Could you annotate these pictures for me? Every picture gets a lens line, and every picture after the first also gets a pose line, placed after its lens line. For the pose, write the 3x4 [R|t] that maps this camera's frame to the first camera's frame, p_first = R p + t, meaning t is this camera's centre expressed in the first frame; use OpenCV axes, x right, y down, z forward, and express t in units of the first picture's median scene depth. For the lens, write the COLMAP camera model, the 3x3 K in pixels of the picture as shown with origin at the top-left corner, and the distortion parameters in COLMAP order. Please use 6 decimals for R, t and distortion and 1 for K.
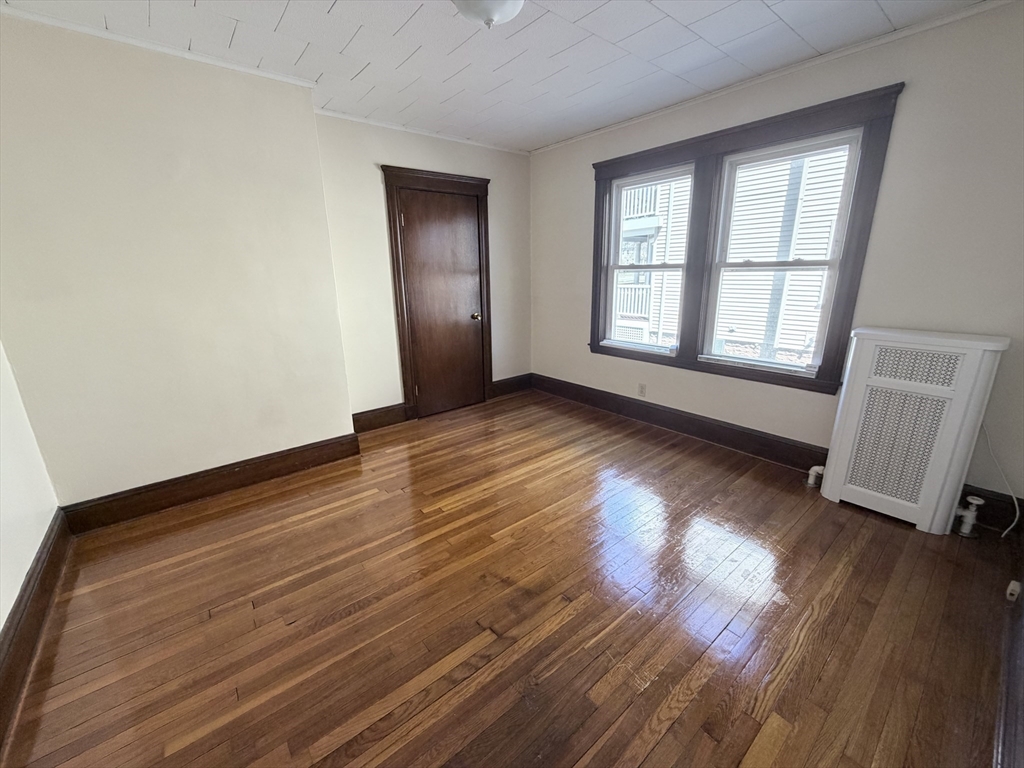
lens RADIAL K [[409.7, 0, 496.7], [0, 409.7, 385.0], [0, 0, 1]] dist [-0.001678, 0.000085]
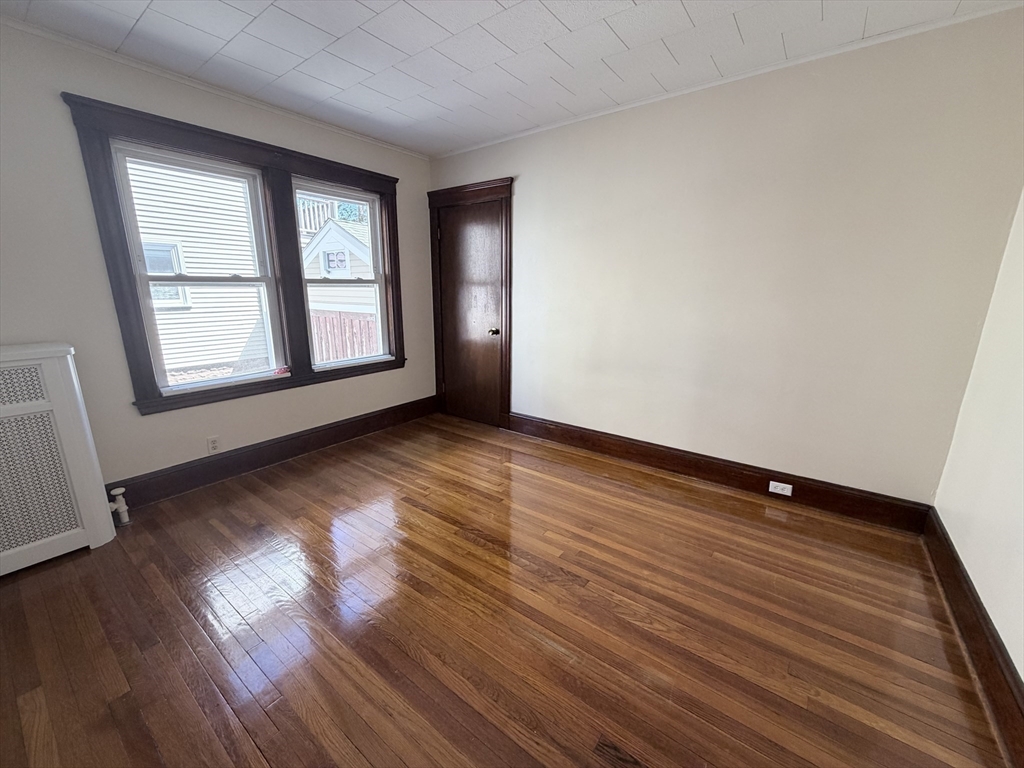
lens RADIAL K [[409.7, 0, 510.3], [0, 409.7, 384.4], [0, 0, 1]] dist [-0.001678, 0.000085]
pose [[-0.262871, -0.215341, 0.940493, -0.519729], [0.252460, 0.925461, 0.282463, -0.169708], [-0.931216, 0.311689, -0.188912, 0.644042]]
